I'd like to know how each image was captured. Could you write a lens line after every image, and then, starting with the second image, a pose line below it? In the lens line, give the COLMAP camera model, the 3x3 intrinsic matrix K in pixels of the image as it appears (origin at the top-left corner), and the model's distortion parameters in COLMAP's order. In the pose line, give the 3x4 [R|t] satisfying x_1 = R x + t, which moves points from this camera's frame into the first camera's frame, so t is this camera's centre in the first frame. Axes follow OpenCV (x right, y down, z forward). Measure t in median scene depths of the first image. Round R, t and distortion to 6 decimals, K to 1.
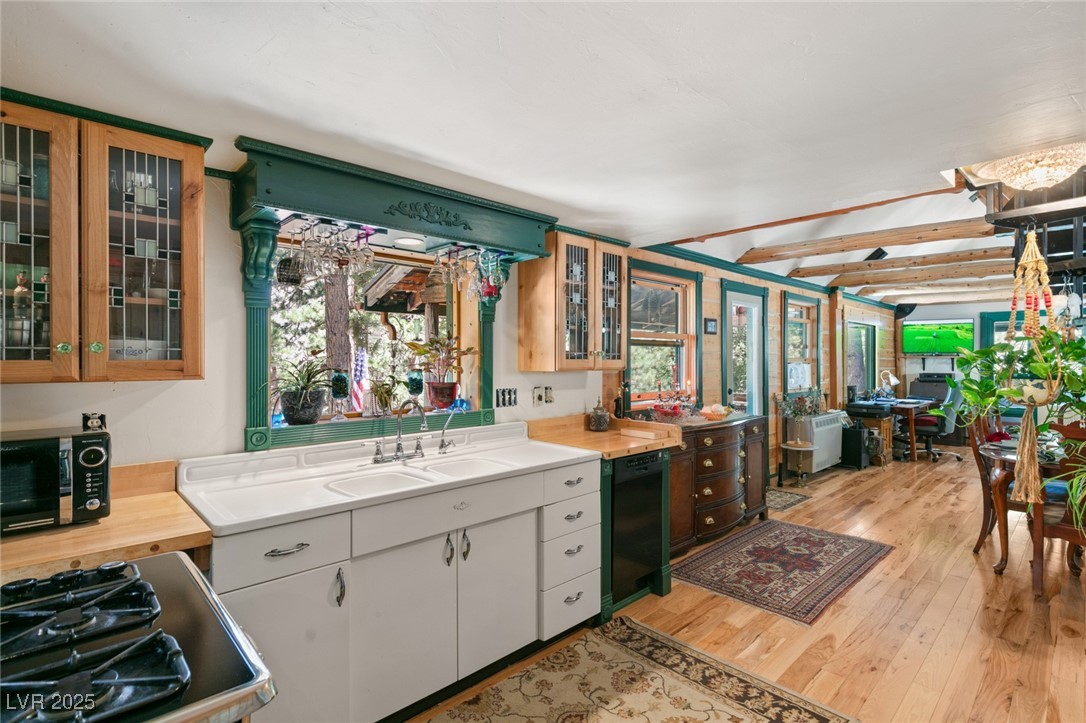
lens RADIAL K [[522.8, 0, 548.3], [0, 522.8, 358.8], [0, 0, 1]] dist [-0.000309, -0.000264]
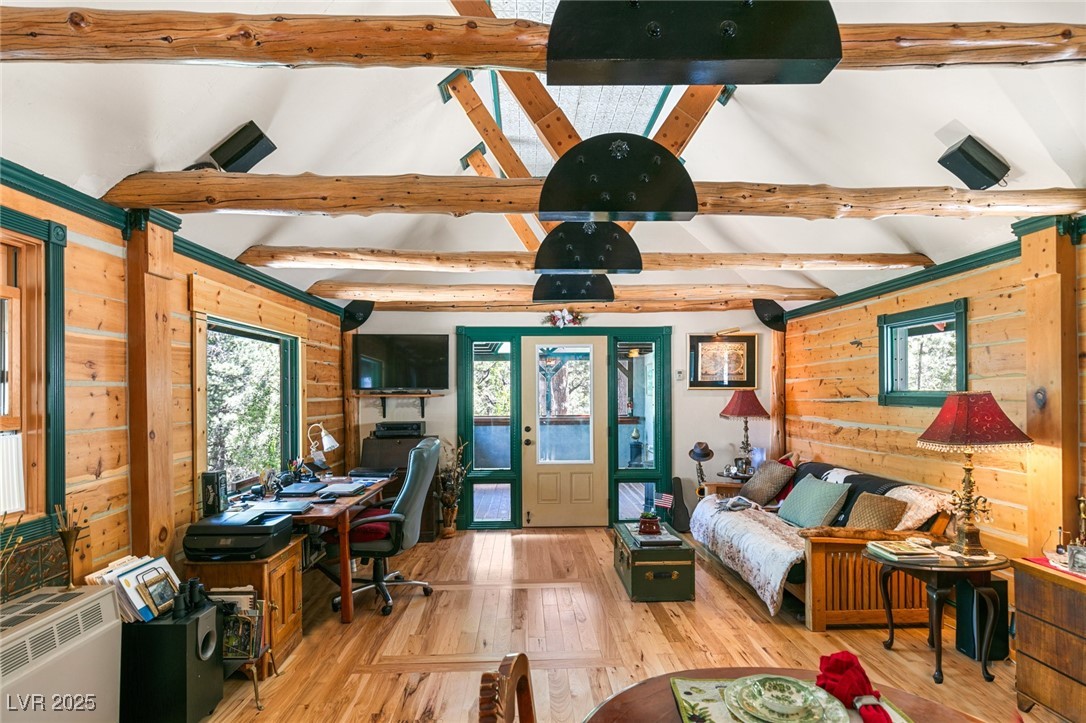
lens RADIAL K [[585.6, 0, 546.4], [0, 585.6, 389.2], [0, 0, 1]] dist [0.002419, -0.000439]
pose [[0.664377, -0.005803, 0.747376, 0.873985], [0.006693, 0.999976, 0.001815, -0.027709], [-0.747368, 0.003796, 0.664399, 1.060869]]
